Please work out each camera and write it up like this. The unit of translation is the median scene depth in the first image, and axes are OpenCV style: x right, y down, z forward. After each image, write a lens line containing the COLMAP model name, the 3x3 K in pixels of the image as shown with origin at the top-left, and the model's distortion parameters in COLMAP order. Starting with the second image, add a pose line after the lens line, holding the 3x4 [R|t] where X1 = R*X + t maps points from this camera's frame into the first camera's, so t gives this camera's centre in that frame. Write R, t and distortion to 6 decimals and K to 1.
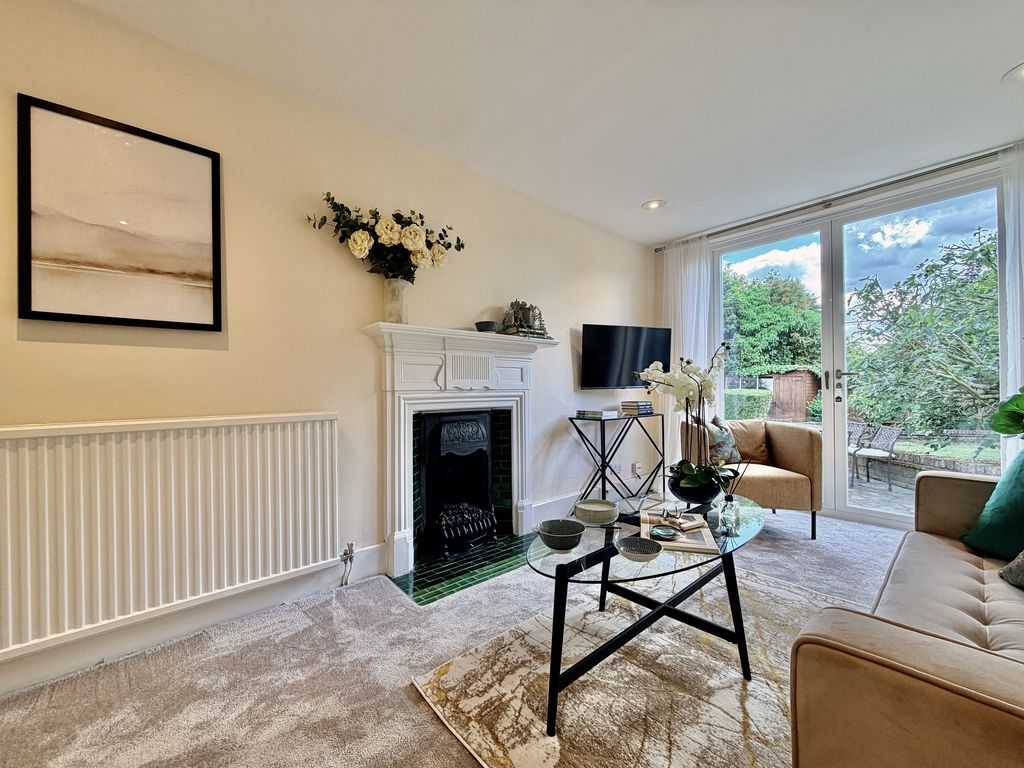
lens RADIAL K [[407.0, 0, 512.2], [0, 407.0, 388.3], [0, 0, 1]] dist [-0.002248, -0.000021]
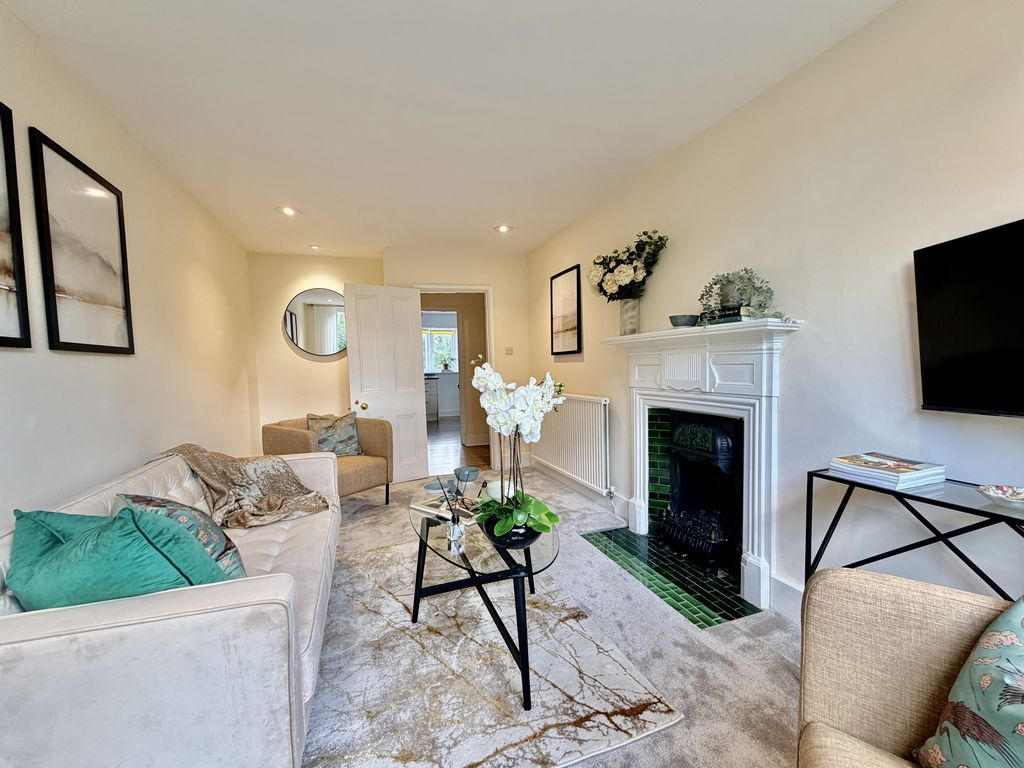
lens RADIAL K [[407.0, 0, 510.4], [0, 407.0, 387.4], [0, 0, 1]] dist [-0.002248, -0.000021]
pose [[-0.357370, 0.067238, -0.931539, 1.066291], [0.027690, 0.997730, 0.061392, -0.084646], [0.933552, -0.003855, -0.358421, 1.144225]]
